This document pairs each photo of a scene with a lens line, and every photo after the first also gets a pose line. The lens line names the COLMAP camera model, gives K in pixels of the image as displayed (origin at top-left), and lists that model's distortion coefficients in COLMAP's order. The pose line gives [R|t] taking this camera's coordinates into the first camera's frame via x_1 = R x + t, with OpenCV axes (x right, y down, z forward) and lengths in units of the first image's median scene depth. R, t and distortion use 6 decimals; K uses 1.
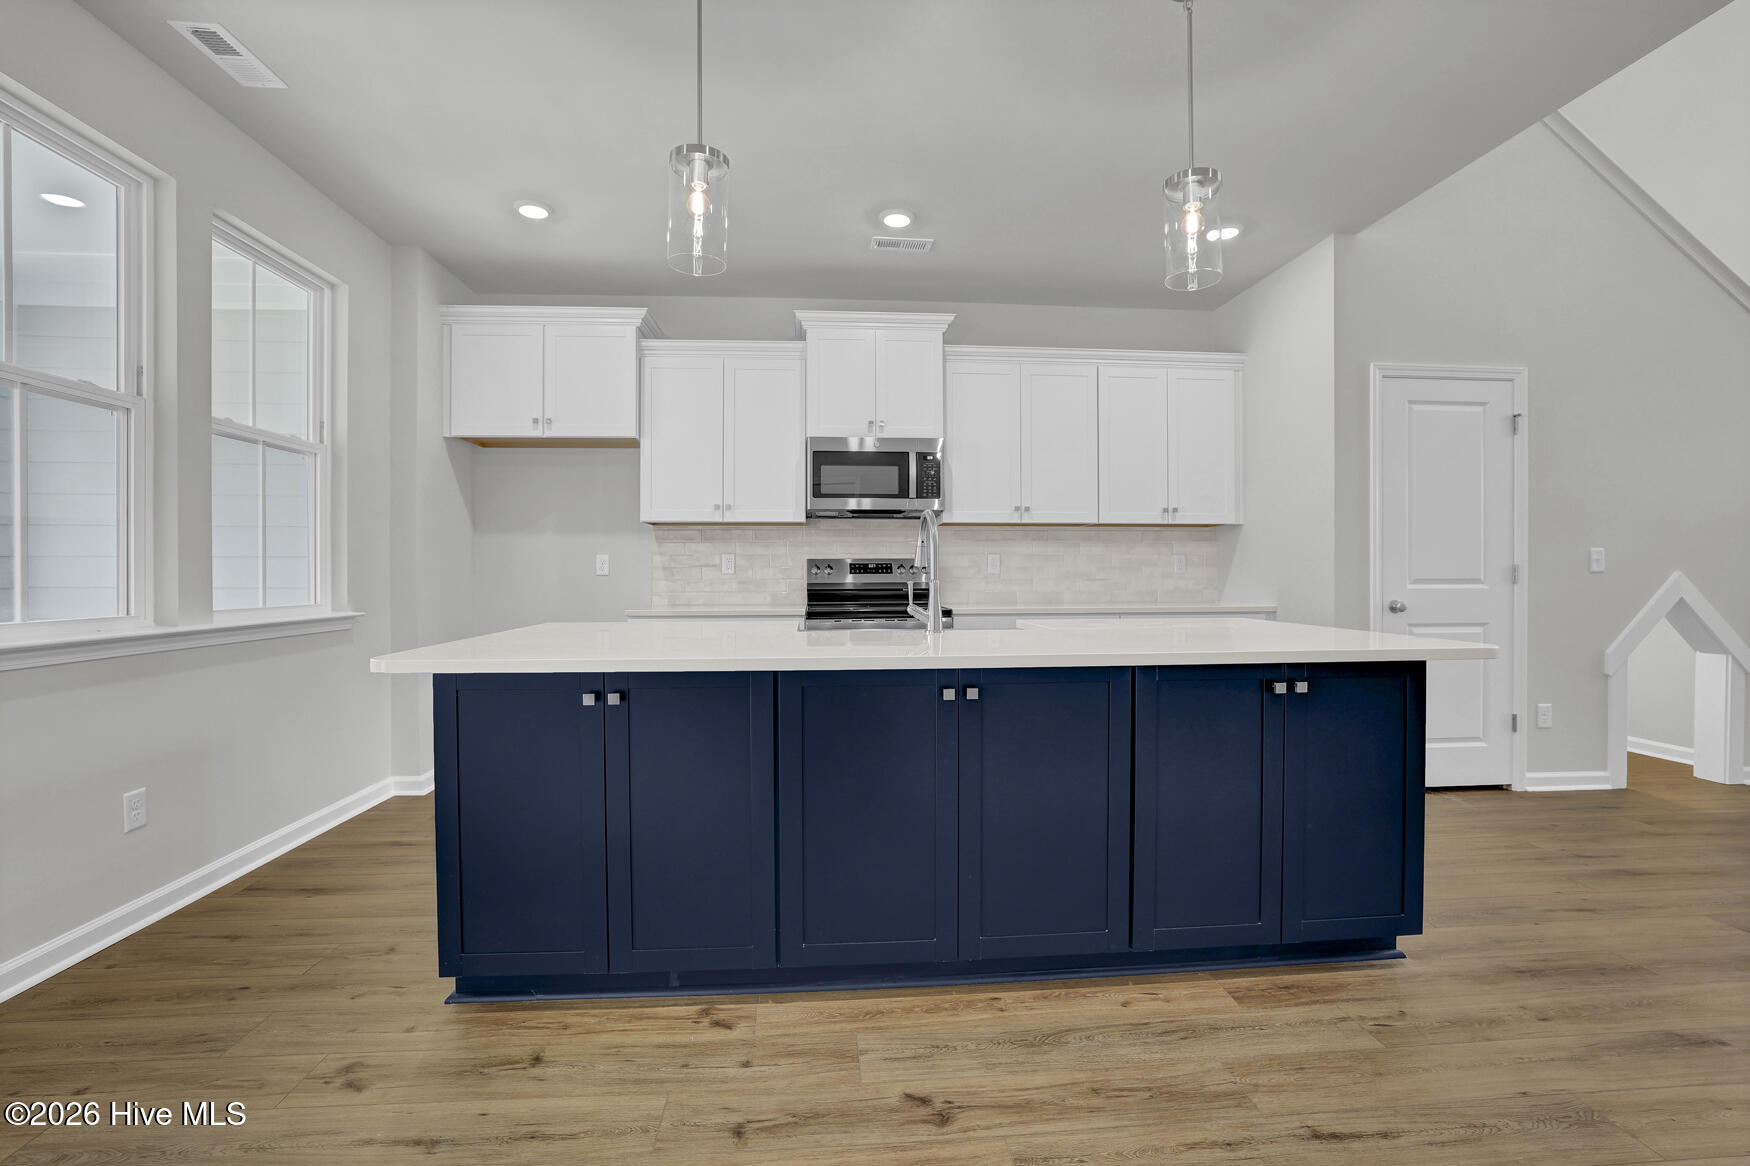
lens RADIAL K [[764.4, 0, 872.7], [0, 764.4, 575.1], [0, 0, 1]] dist [-0.043940, 0.015450]
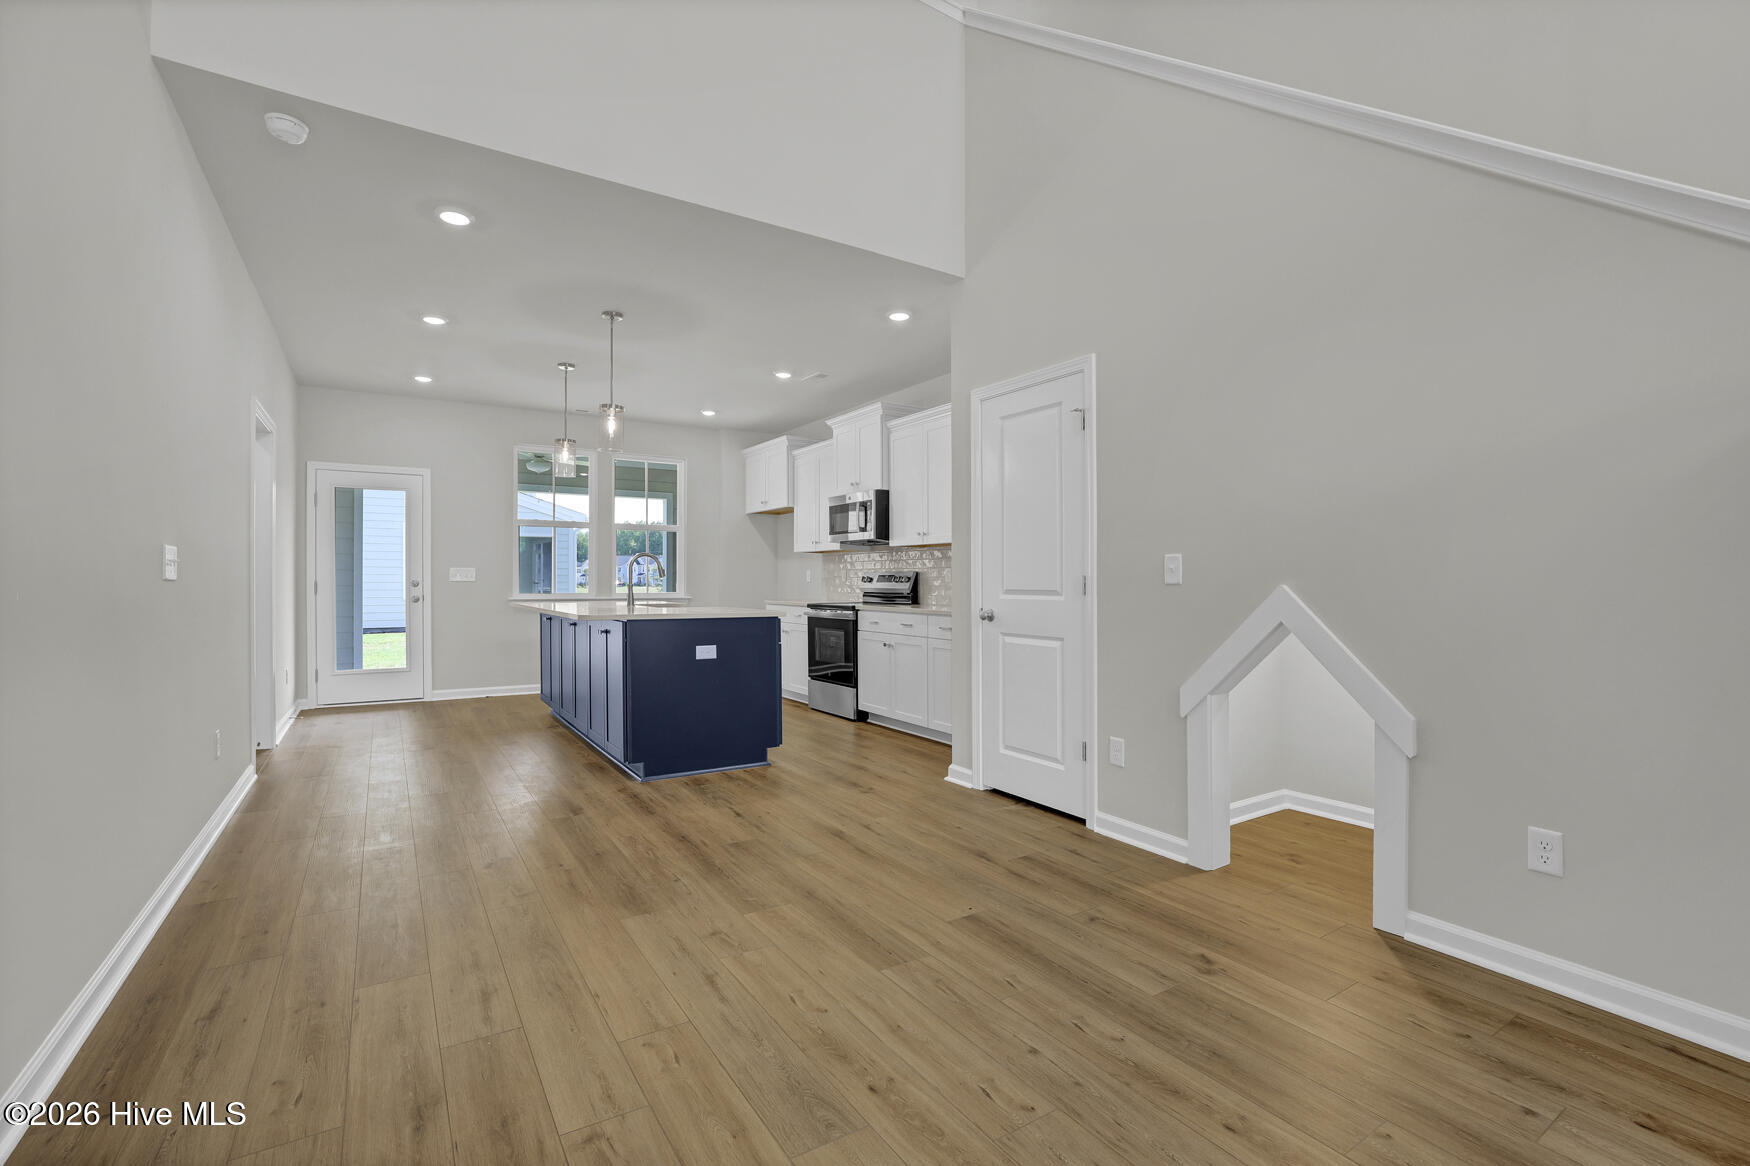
lens RADIAL K [[771.4, 0, 865.5], [0, 771.4, 581.6], [0, 0, 1]] dist [-0.047163, 0.015109]
pose [[0.469339, 0.005235, -0.883002, 1.419833], [-0.007987, 0.999967, 0.001683, -0.005317], [0.882982, 0.006263, 0.469365, 0.303492]]
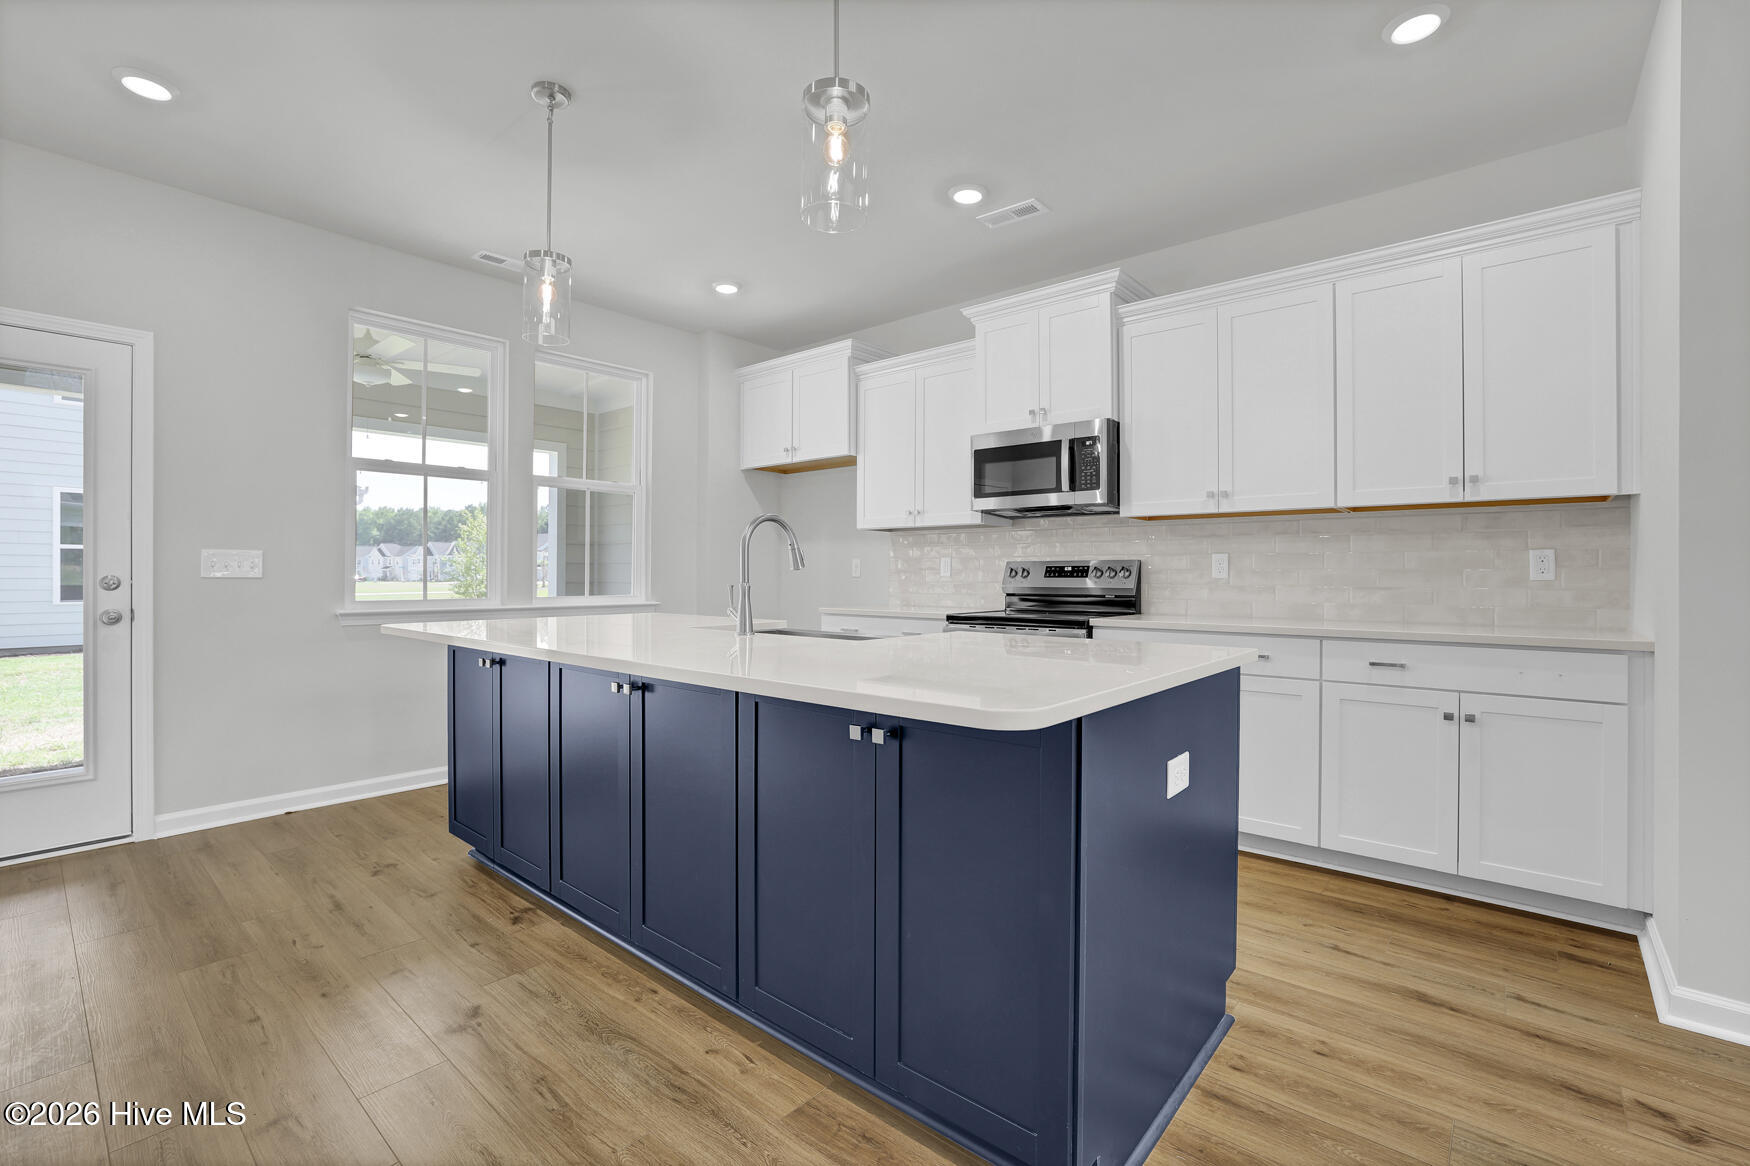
lens RADIAL K [[764.4, 0, 872.7], [0, 764.4, 575.1], [0, 0, 1]] dist [-0.043940, 0.015450]
pose [[0.704811, 0.004597, -0.709381, 0.523067], [-0.006411, 0.999979, 0.000111, -0.003638], [0.709367, 0.004470, 0.704826, 0.231518]]
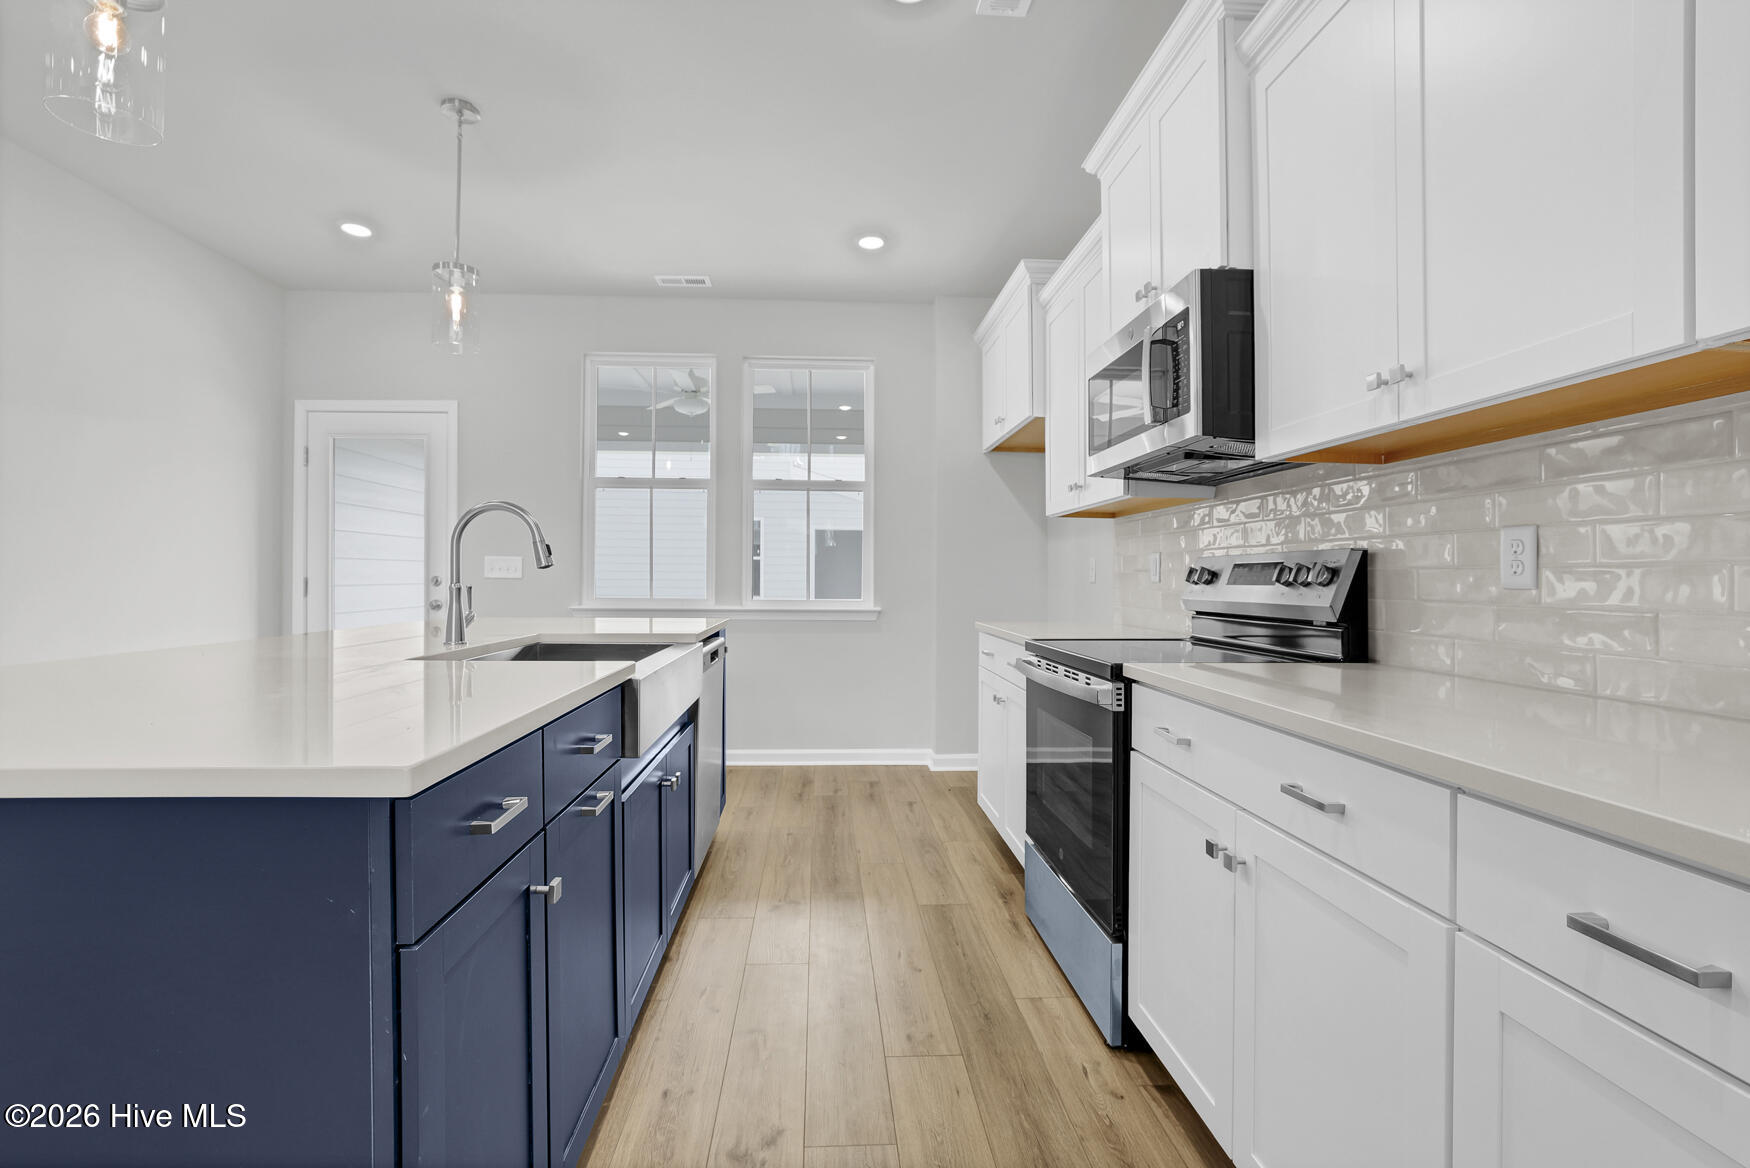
lens RADIAL K [[771.4, 0, 865.5], [0, 771.4, 582.6], [0, 0, 1]] dist [-0.047163, 0.015109]
pose [[-0.020222, 0.009322, -0.999752, 0.535662], [-0.011343, 0.999890, 0.009553, -0.004906], [0.999731, 0.011533, -0.020114, 0.847421]]
